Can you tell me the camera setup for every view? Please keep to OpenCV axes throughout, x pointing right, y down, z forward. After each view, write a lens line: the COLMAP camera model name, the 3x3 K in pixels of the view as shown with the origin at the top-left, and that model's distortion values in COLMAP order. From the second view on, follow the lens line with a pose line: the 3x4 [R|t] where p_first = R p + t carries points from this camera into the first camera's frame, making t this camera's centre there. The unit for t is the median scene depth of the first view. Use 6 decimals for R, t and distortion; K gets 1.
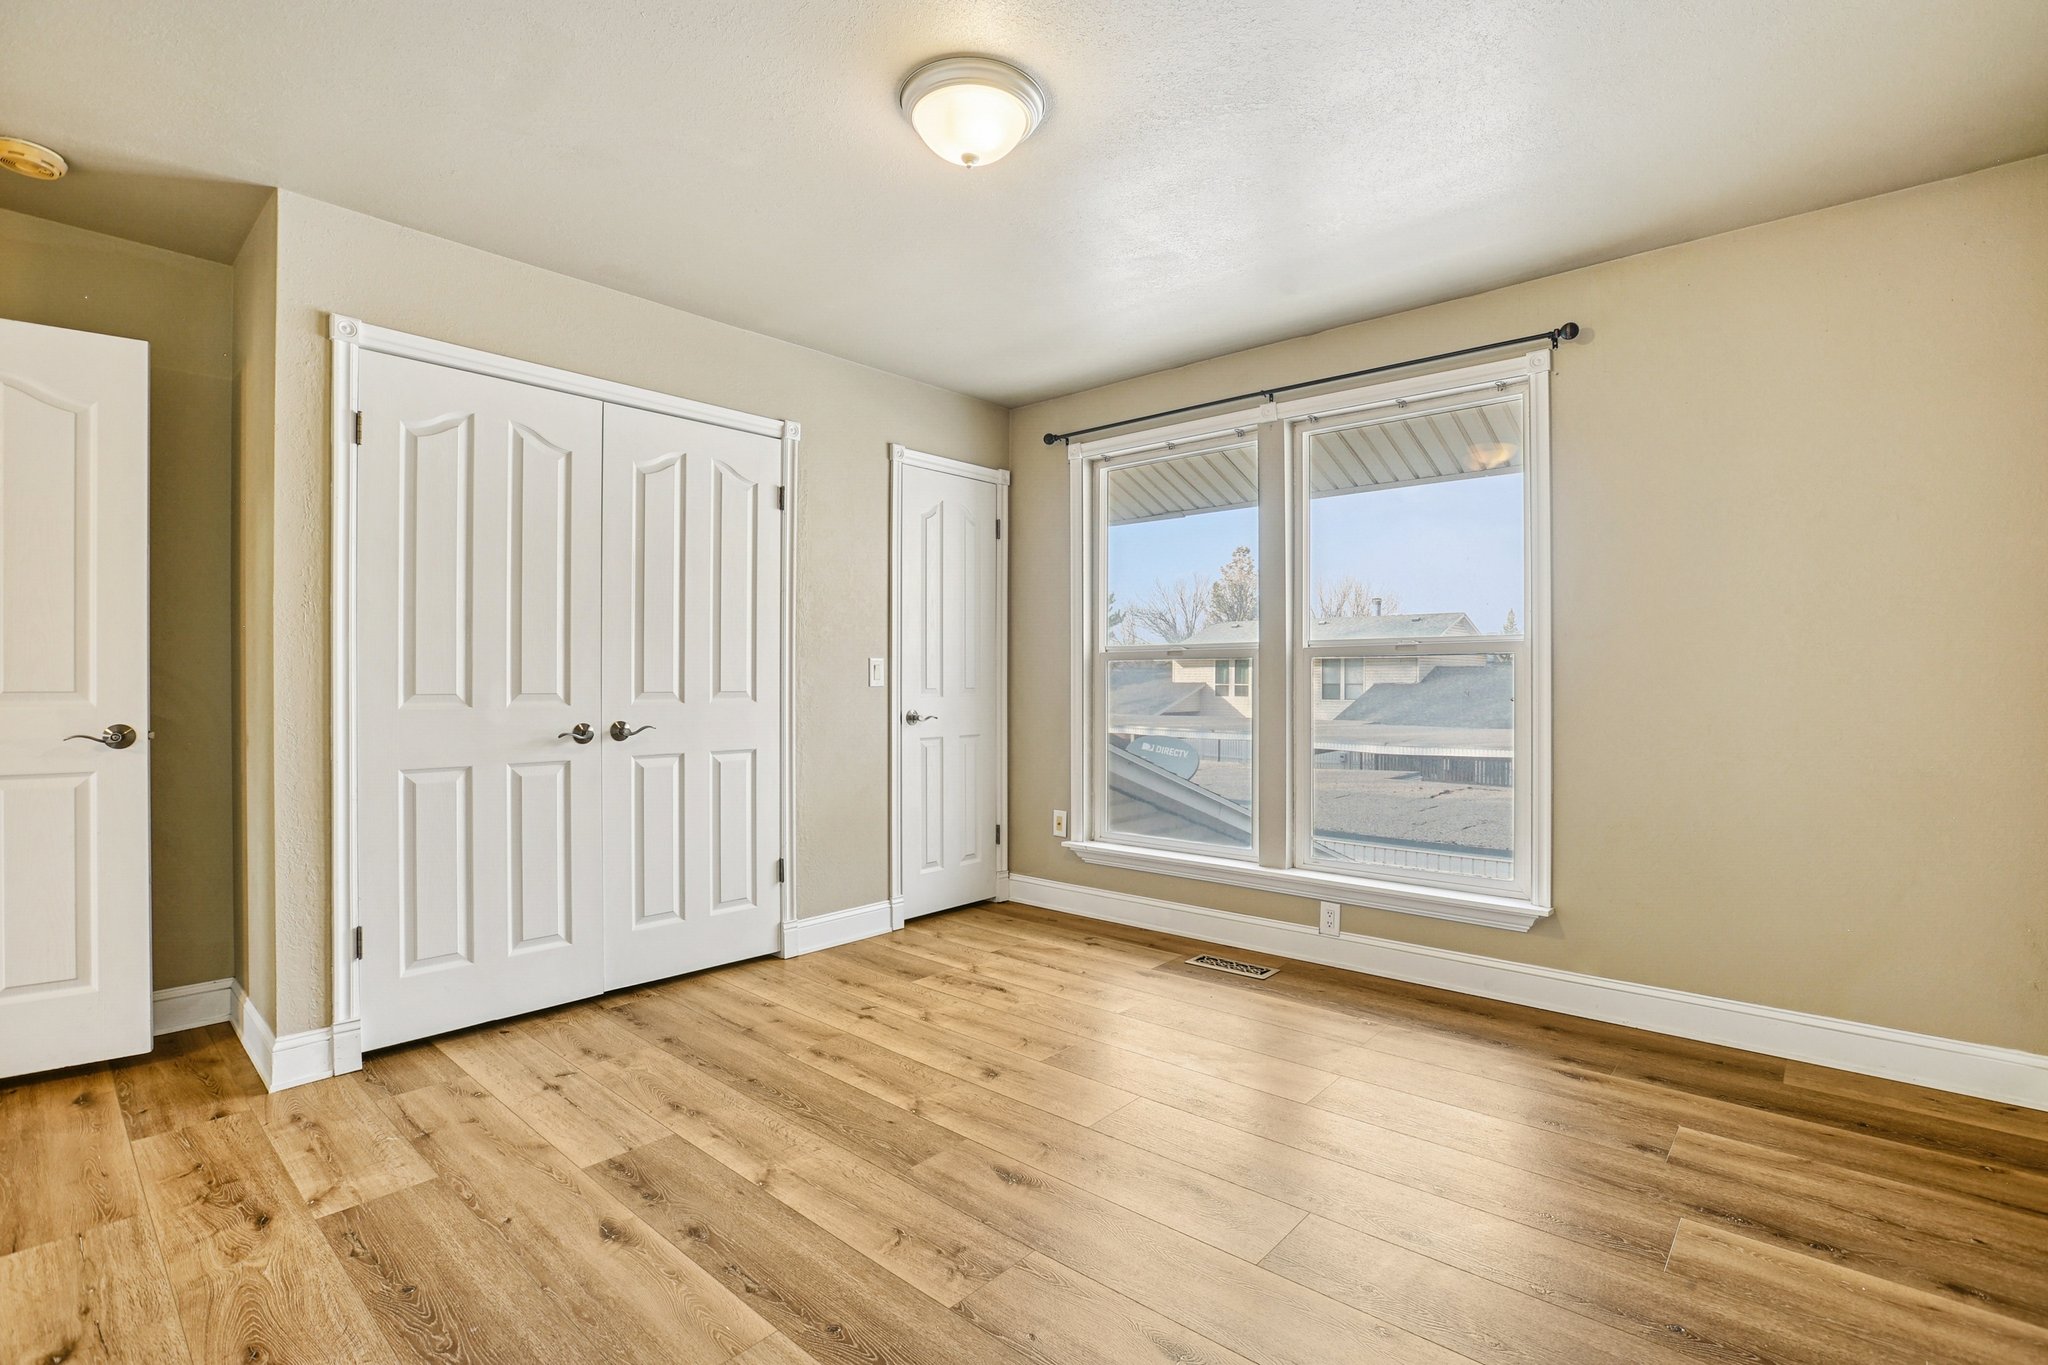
lens RADIAL K [[943.2, 0, 1036.5], [0, 943.2, 683.4], [0, 0, 1]] dist [-0.040233, 0.005394]
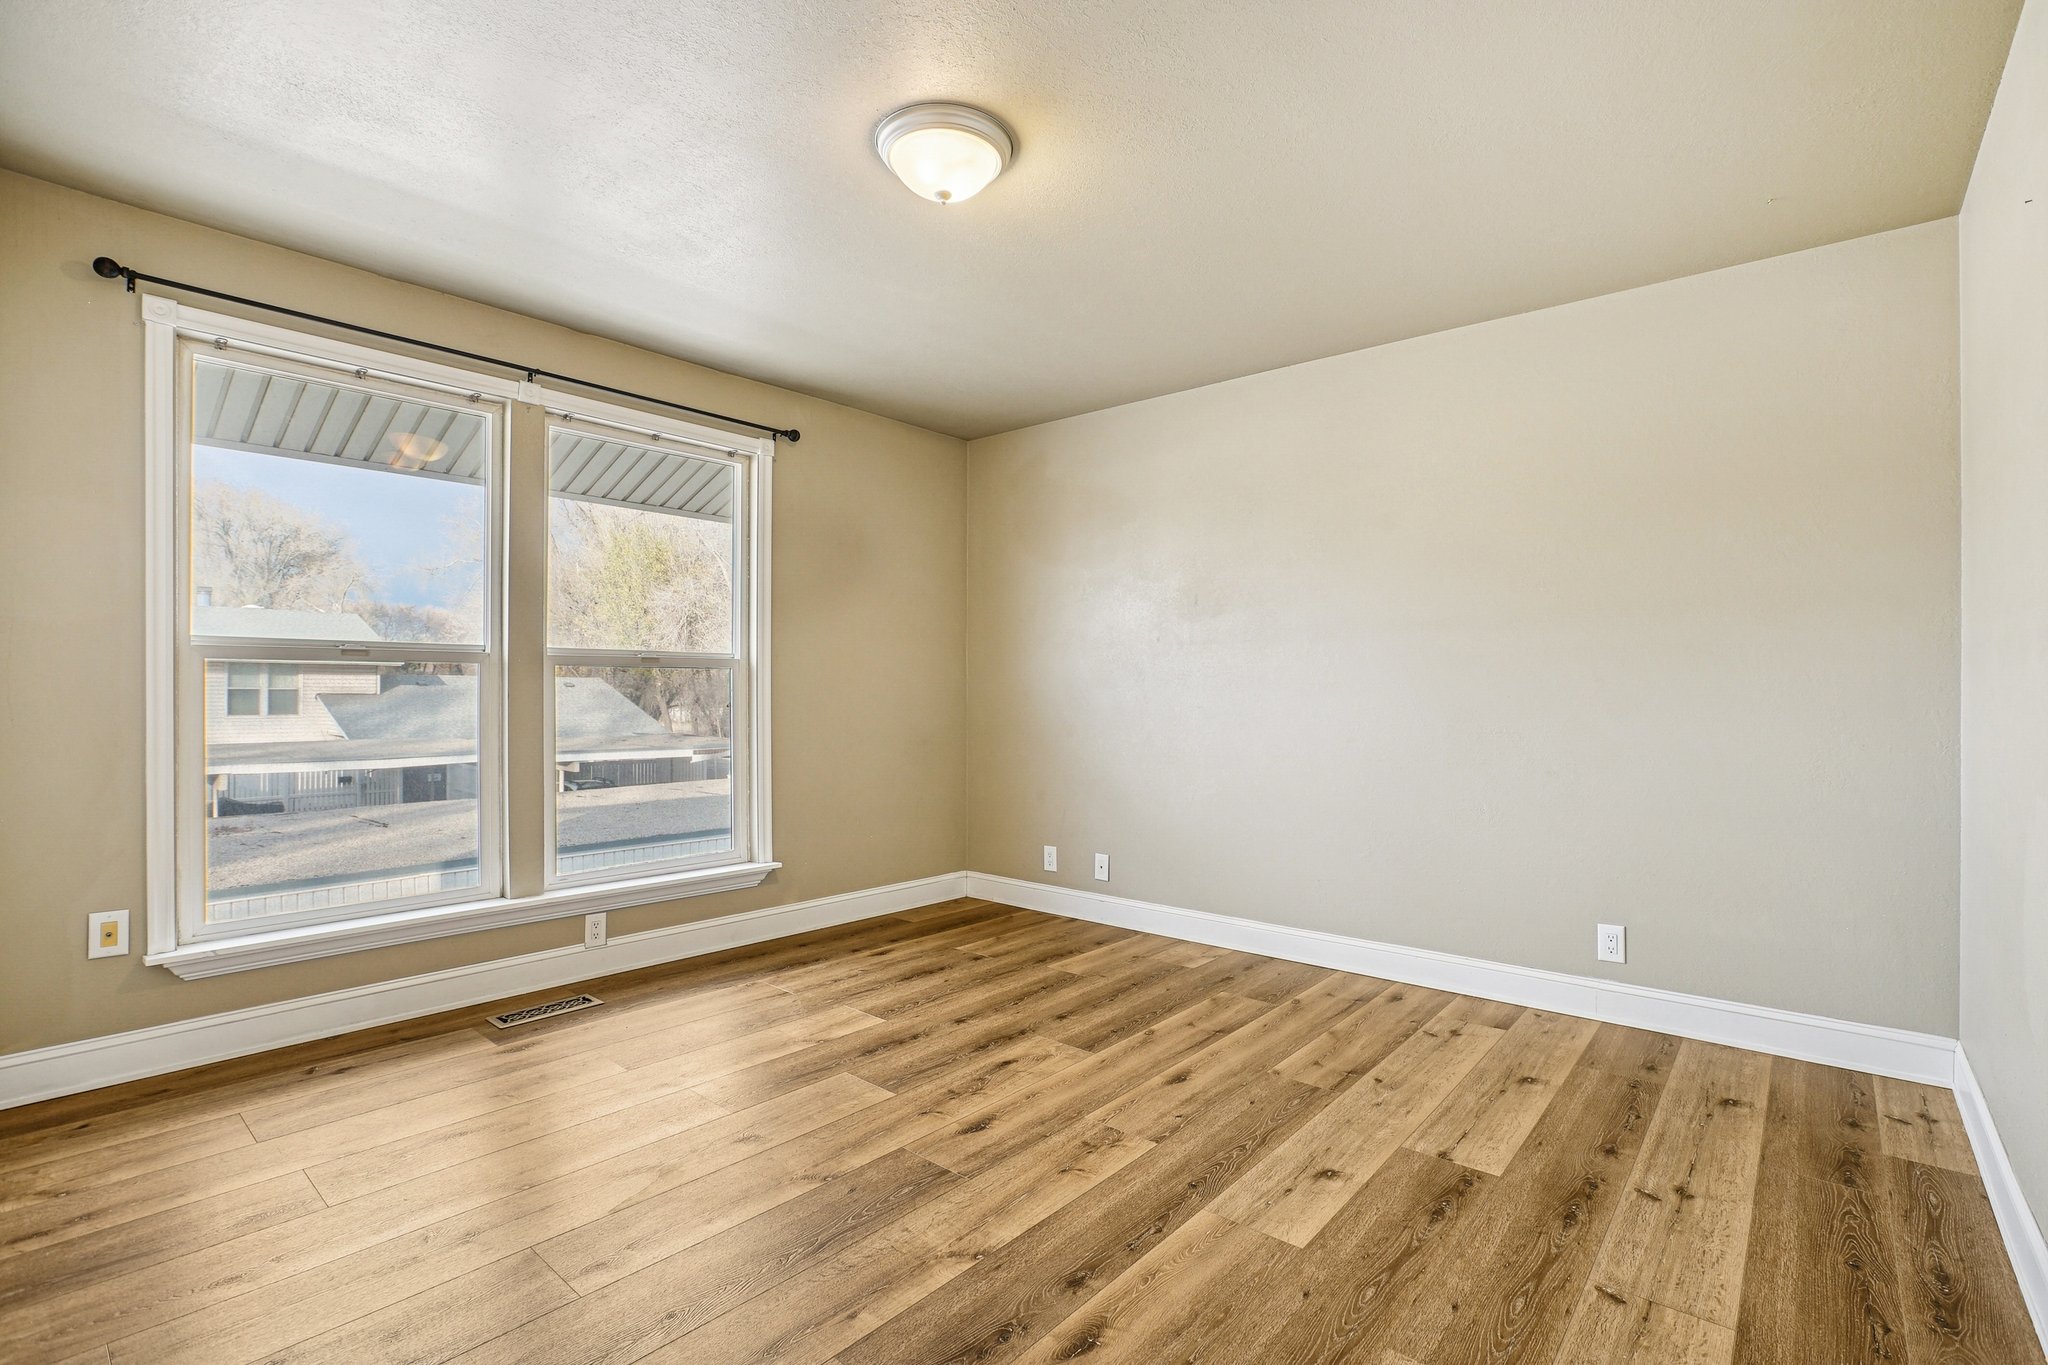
lens RADIAL K [[943.2, 0, 1033.7], [0, 943.2, 686.5], [0, 0, 1]] dist [-0.040233, 0.005394]
pose [[-0.010073, 0.006853, 0.999926, -0.731006], [0.001551, 0.999975, -0.006838, 0.001254], [-0.999948, 0.001482, -0.010084, 0.589377]]
